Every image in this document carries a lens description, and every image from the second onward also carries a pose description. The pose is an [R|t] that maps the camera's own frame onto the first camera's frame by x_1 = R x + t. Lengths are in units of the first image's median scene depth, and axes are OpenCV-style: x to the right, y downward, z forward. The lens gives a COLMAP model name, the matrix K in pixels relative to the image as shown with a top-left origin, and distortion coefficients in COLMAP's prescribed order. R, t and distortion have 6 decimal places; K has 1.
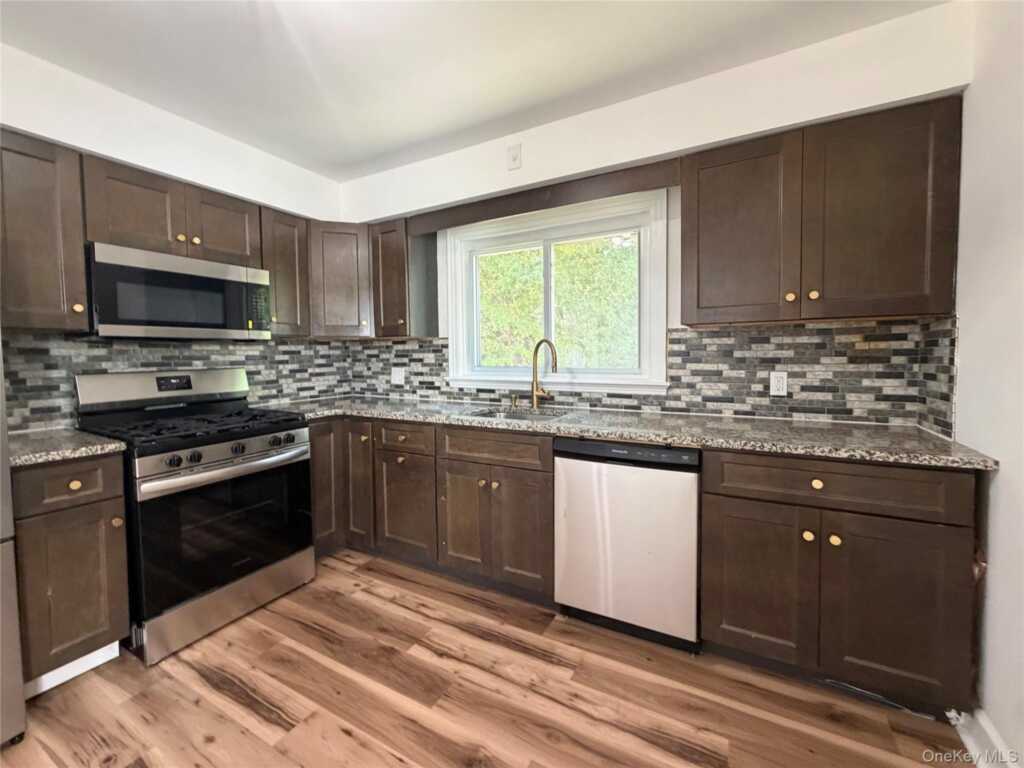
lens RADIAL K [[416.9, 0, 512.4], [0, 416.9, 358.5], [0, 0, 1]] dist [-0.000506, 0.000002]
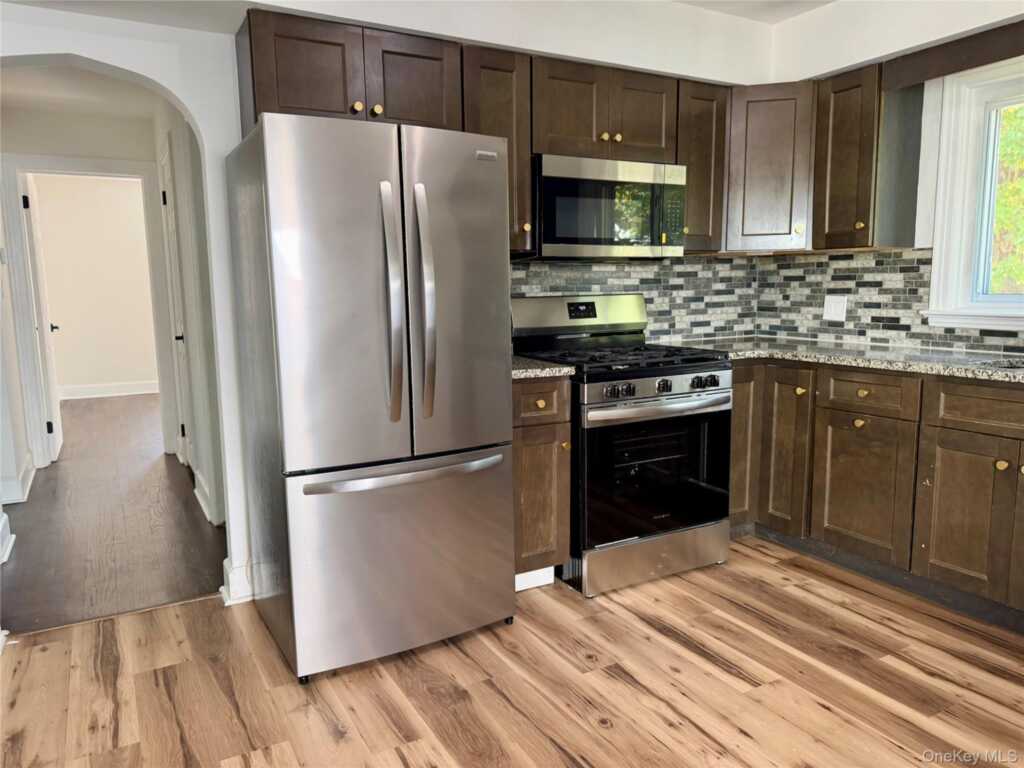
lens RADIAL K [[725.5, 0, 512.0], [0, 725.5, 384.0], [0, 0, 1]] dist [0.058756, -0.074901]
pose [[0.850309, 0.069826, -0.521631, -0.116831], [-0.003421, 0.991872, 0.127196, 0.018140], [0.526272, -0.106372, 0.843637, -0.337478]]
